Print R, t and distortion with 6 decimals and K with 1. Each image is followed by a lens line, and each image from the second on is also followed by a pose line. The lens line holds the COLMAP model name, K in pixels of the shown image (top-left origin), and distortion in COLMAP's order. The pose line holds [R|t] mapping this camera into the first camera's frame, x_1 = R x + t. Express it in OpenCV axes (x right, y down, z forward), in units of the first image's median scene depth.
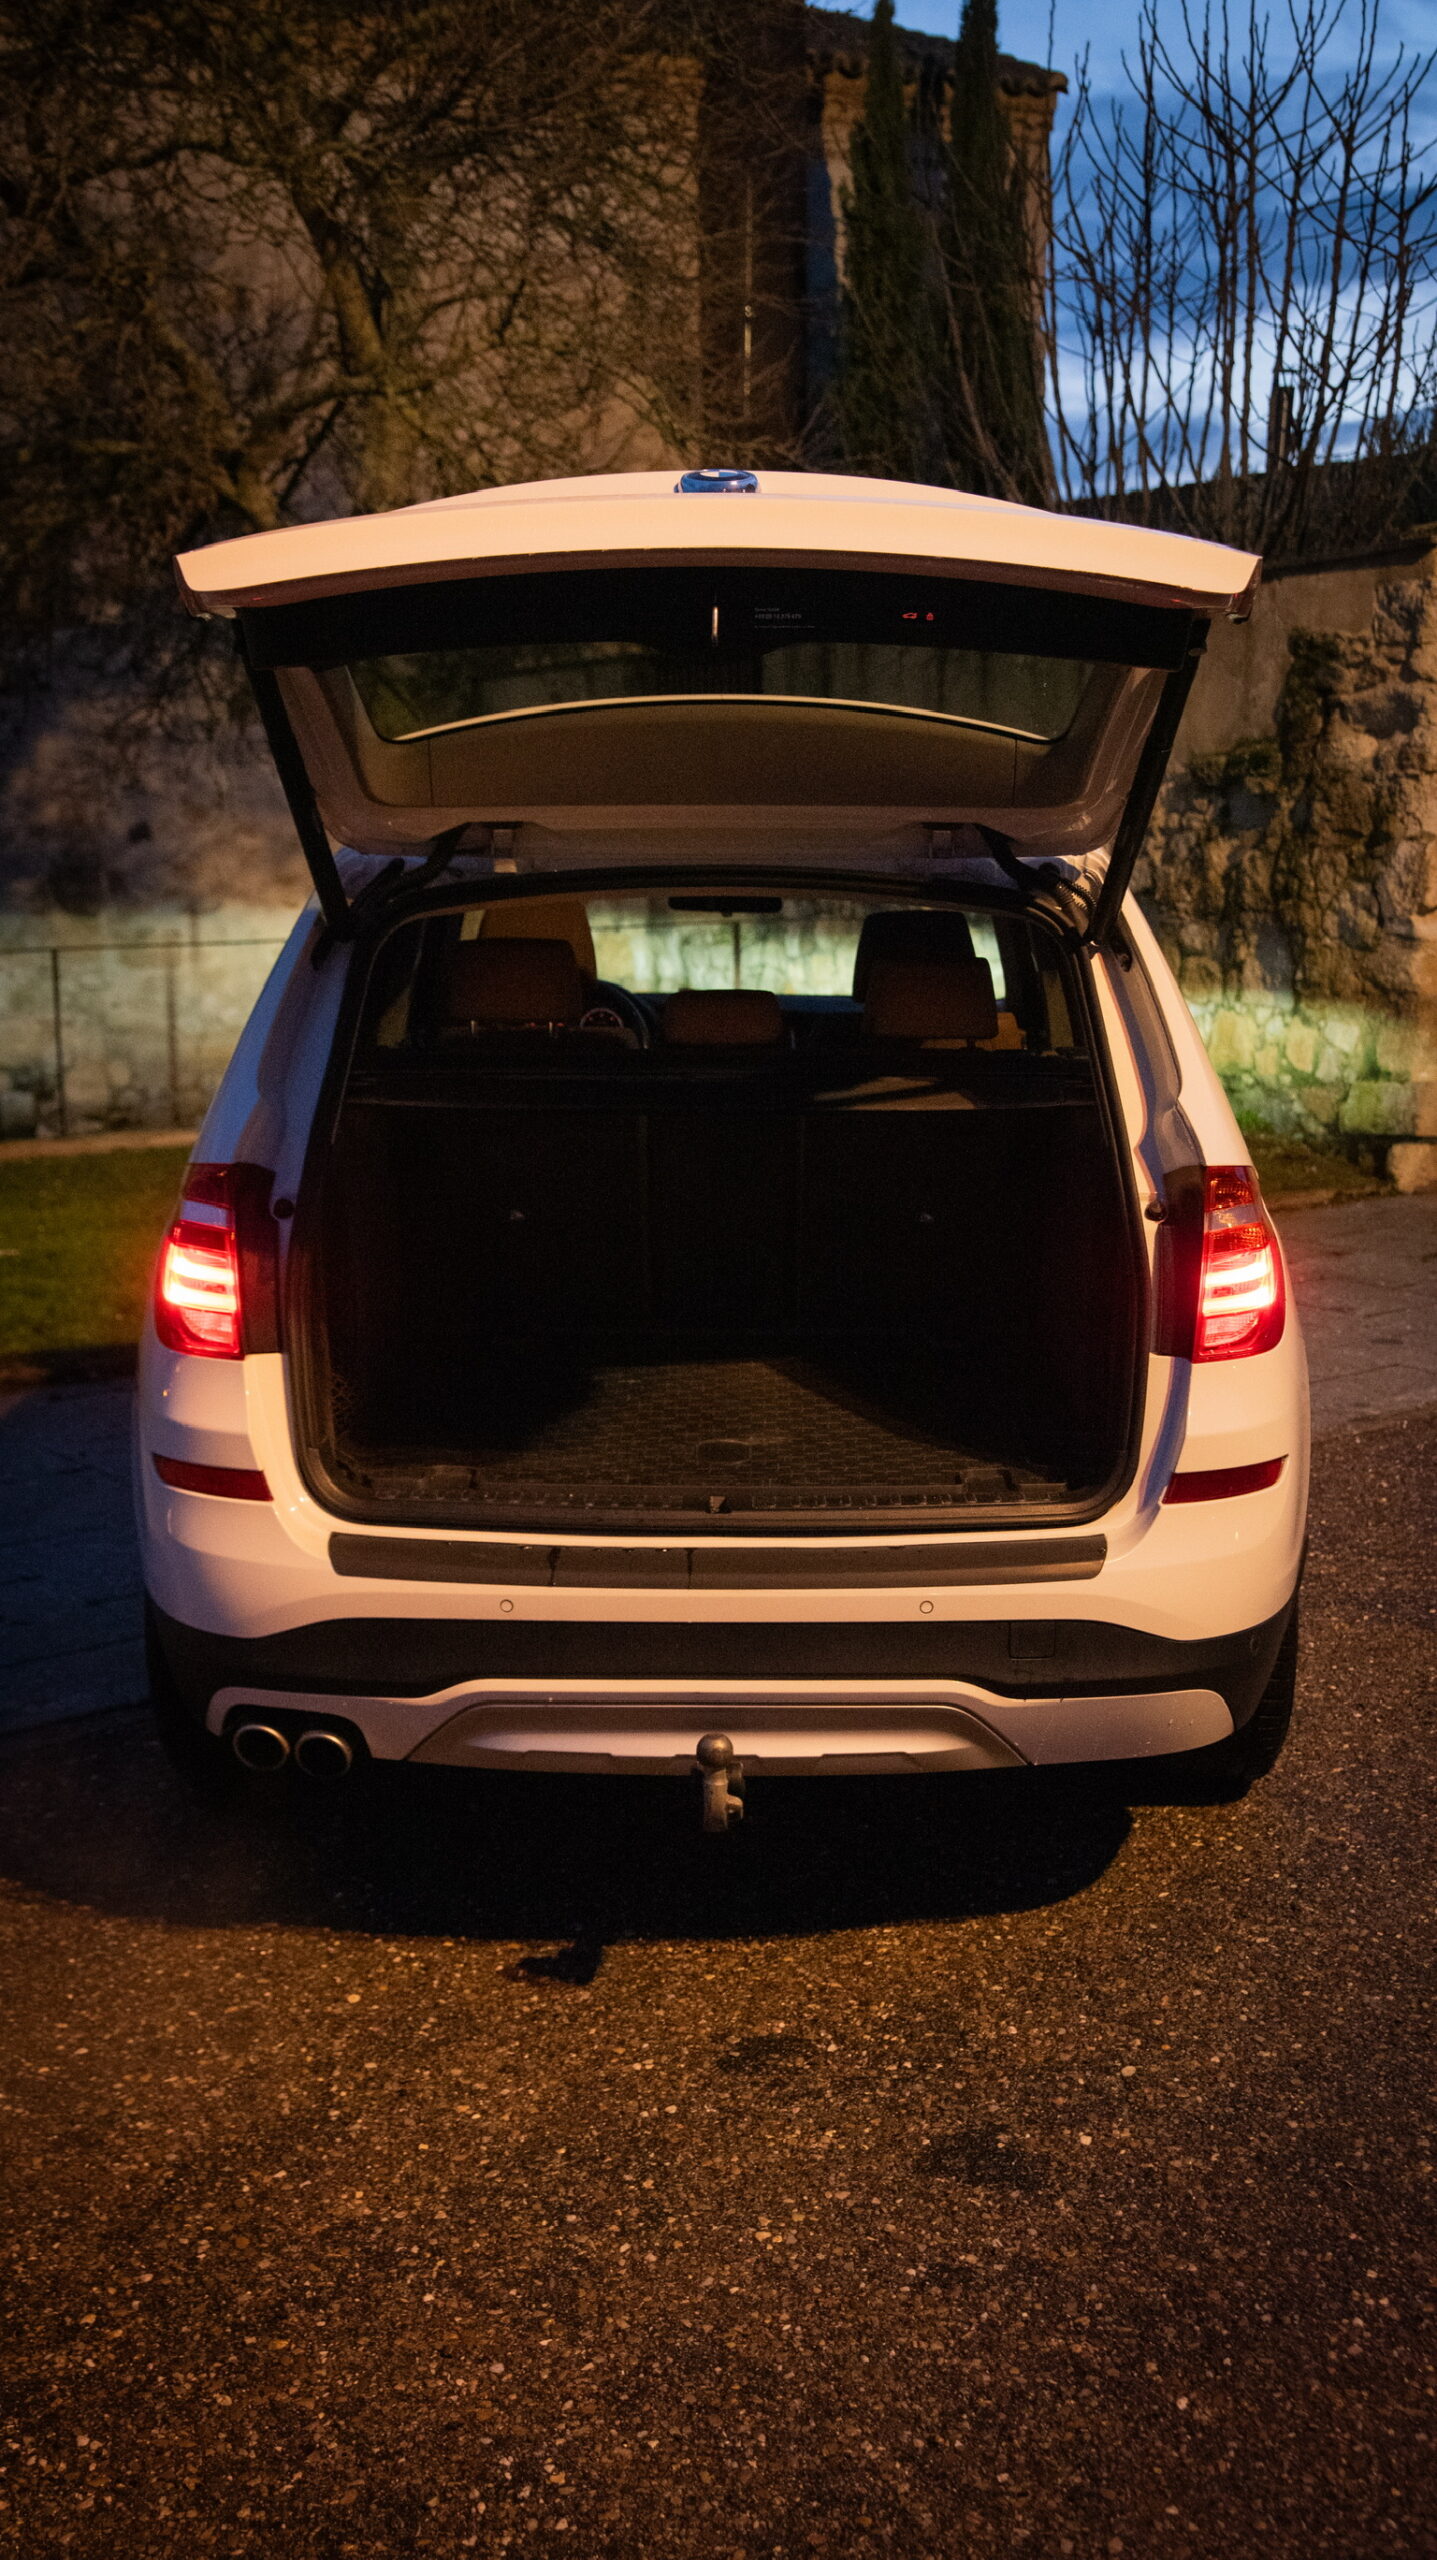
lens RADIAL K [[2647.2, 0, 728.0], [0, 2647.2, 1277.6], [0, 0, 1]] dist [0.011410, 0.000000]
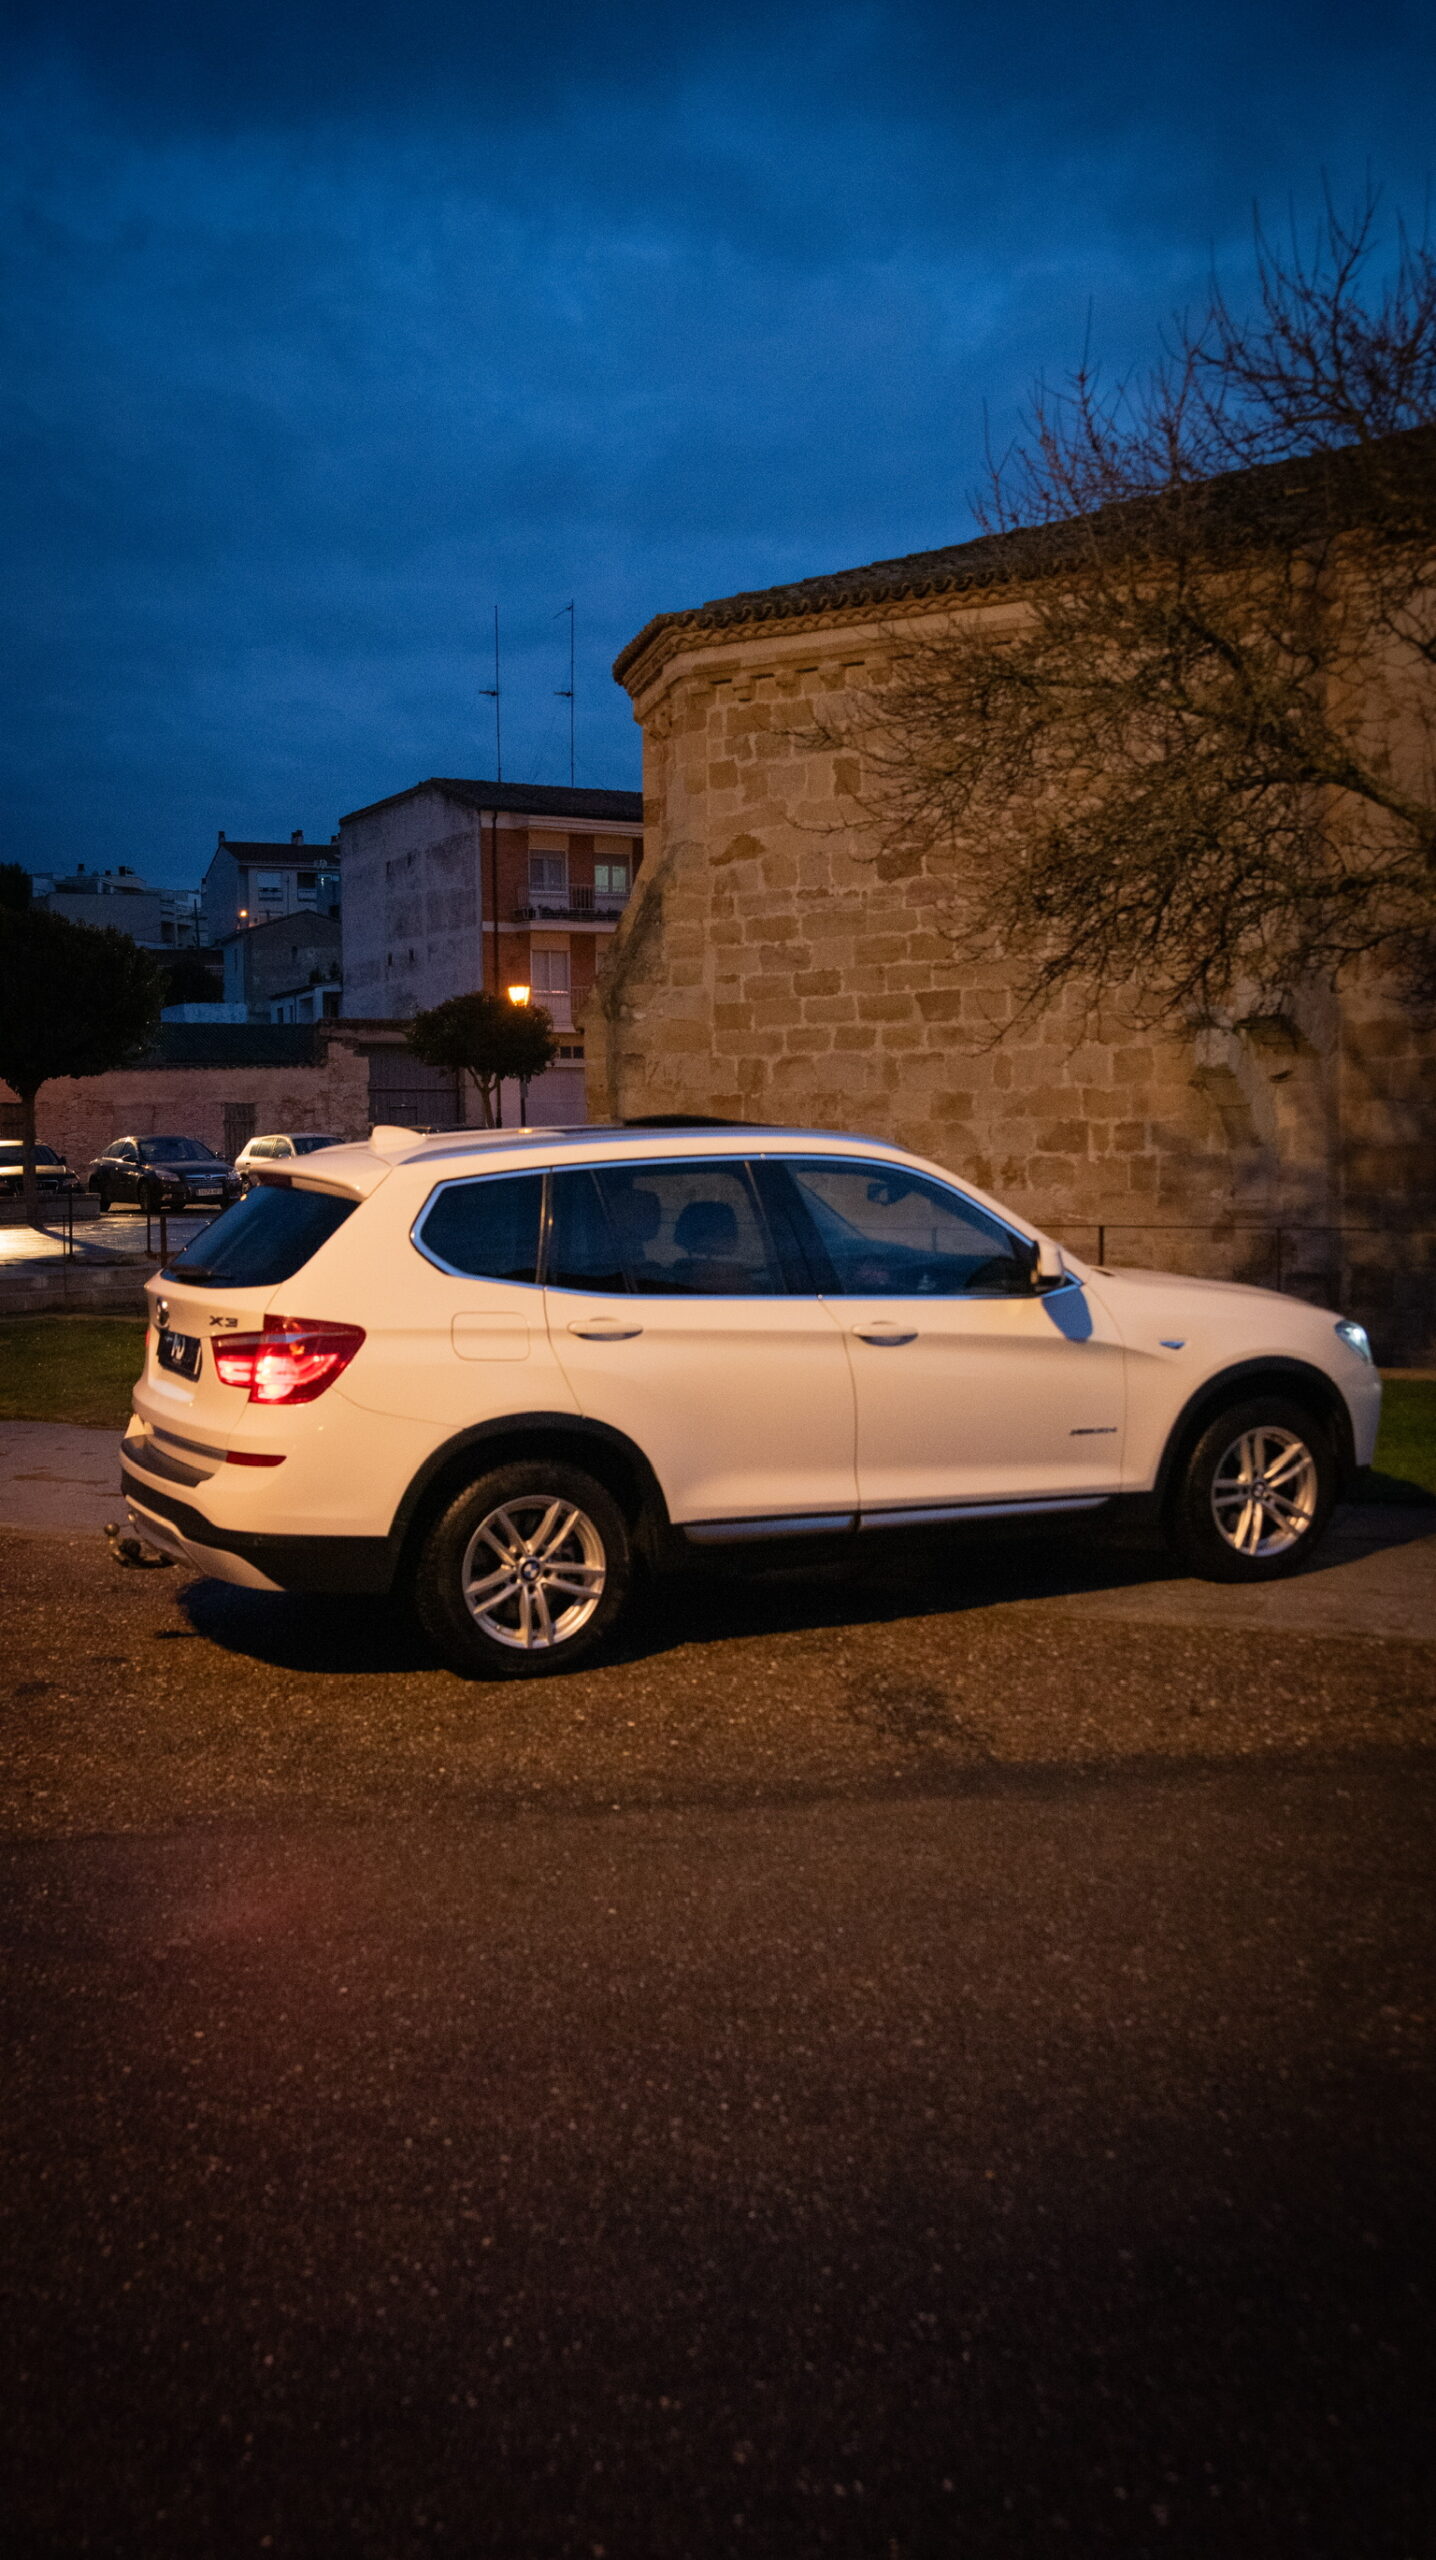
lens RADIAL K [[2316.0, 0, 733.3], [0, 2316.0, 1287.1], [0, 0, 1]] dist [-0.050449, 0.006011]
pose [[0.473367, 0.063843, -0.878549, 1.854824], [-0.150253, 0.988606, -0.009116, -0.094897], [0.867956, 0.136319, 0.477566, 0.397718]]
